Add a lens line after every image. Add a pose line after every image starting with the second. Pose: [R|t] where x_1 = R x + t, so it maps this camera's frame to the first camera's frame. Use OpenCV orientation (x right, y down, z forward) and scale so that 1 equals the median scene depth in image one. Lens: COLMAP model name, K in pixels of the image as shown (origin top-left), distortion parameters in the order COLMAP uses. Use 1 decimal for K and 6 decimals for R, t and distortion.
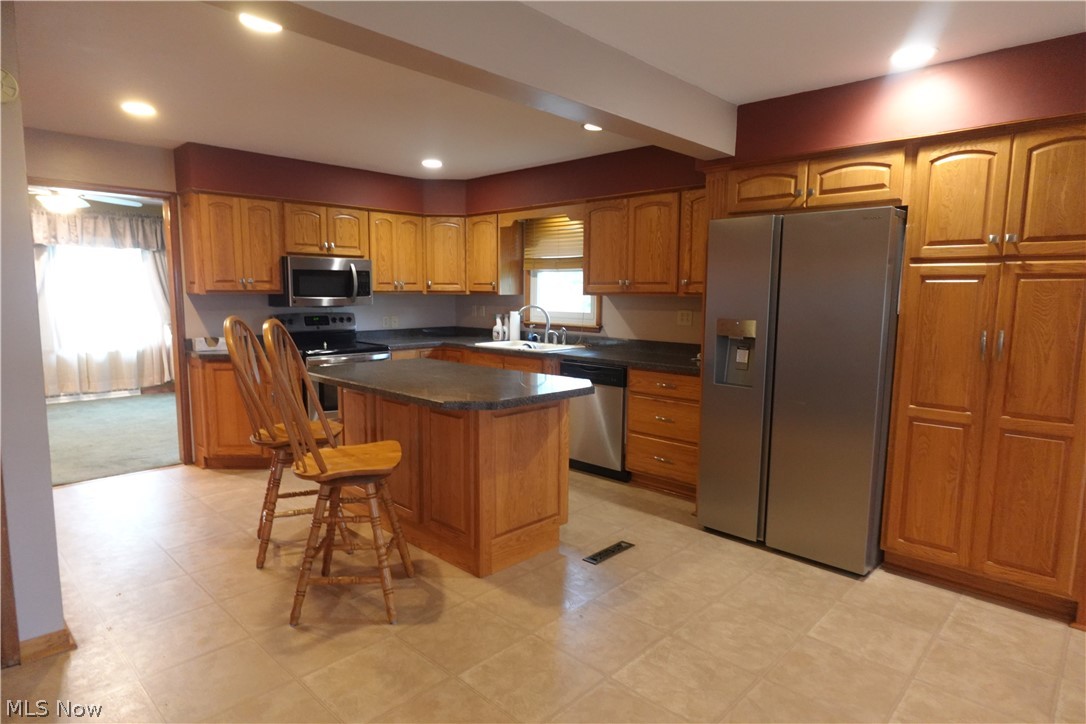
lens RADIAL K [[618.7, 0, 542.5], [0, 618.7, 364.4], [0, 0, 1]] dist [0.006200, 0.001379]
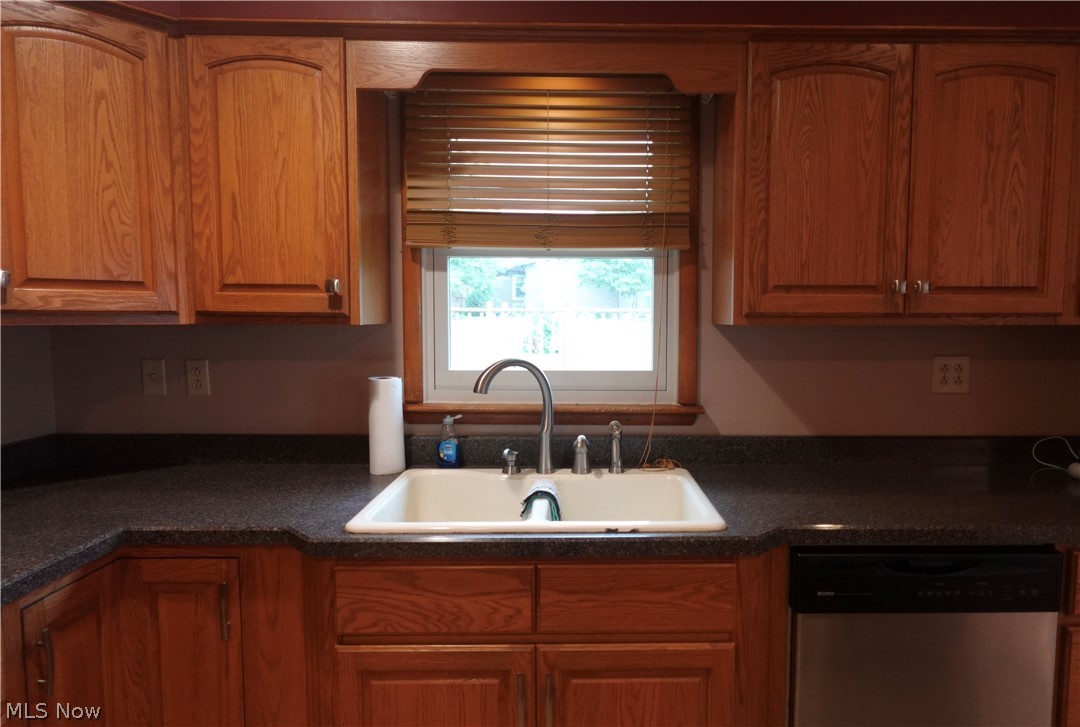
lens RADIAL K [[629.7, 0, 540.1], [0, 629.7, 363.8], [0, 0, 1]] dist [-0.011339, -0.001452]
pose [[0.709365, -0.056080, 0.702607, -0.217895], [0.084816, 0.996378, -0.006103, -0.086541], [-0.699719, 0.063922, 0.711552, 0.743823]]
